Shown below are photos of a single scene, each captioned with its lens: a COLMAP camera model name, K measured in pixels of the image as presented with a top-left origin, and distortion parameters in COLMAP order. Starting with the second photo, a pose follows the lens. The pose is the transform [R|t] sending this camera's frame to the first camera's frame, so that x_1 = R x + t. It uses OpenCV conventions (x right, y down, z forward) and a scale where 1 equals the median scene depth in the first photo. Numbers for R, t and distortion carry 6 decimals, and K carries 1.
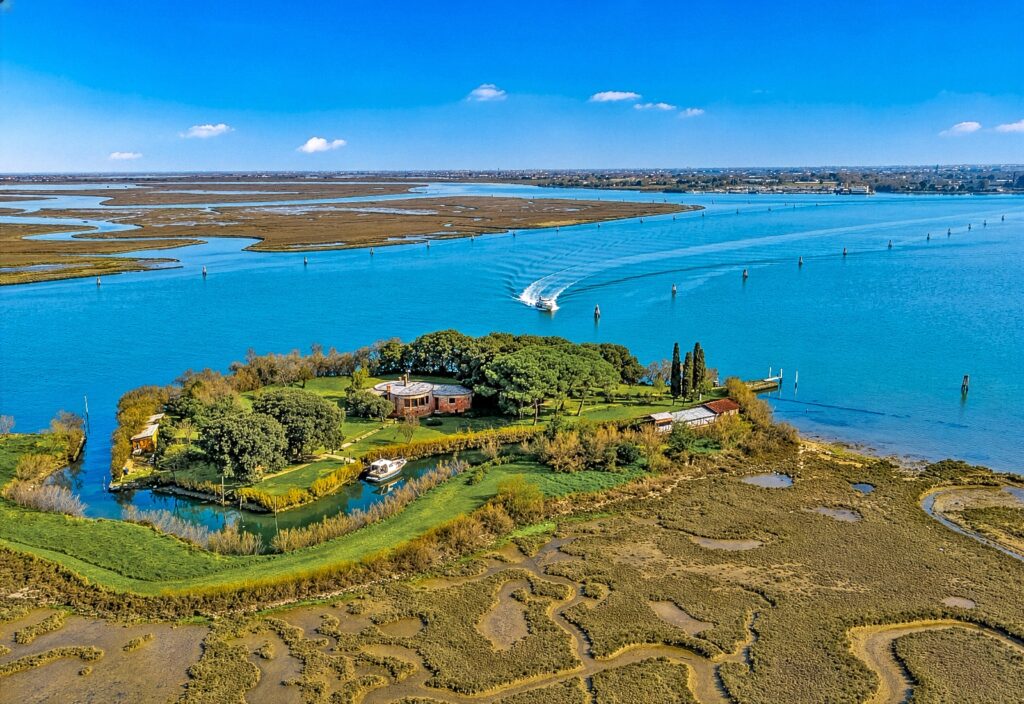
lens RADIAL K [[1003.0, 0, 510.4], [0, 1003.0, 358.8], [0, 0, 1]] dist [0.071467, 0.000000]
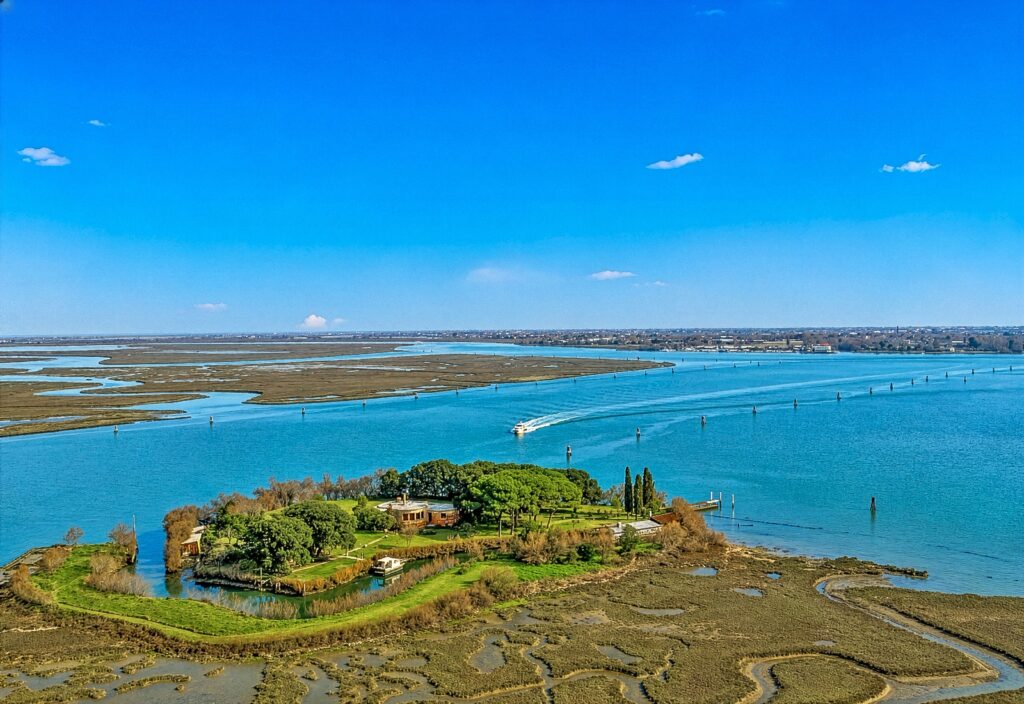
lens RADIAL K [[1089.0, 0, 507.0], [0, 1089.0, 348.5], [0, 0, 1]] dist [0.130508, 0.000000]
pose [[0.999913, -0.000674, 0.013155, 0.001132], [0.002889, 0.985603, -0.169052, 0.070283], [-0.012852, 0.169076, 0.985519, -0.345377]]
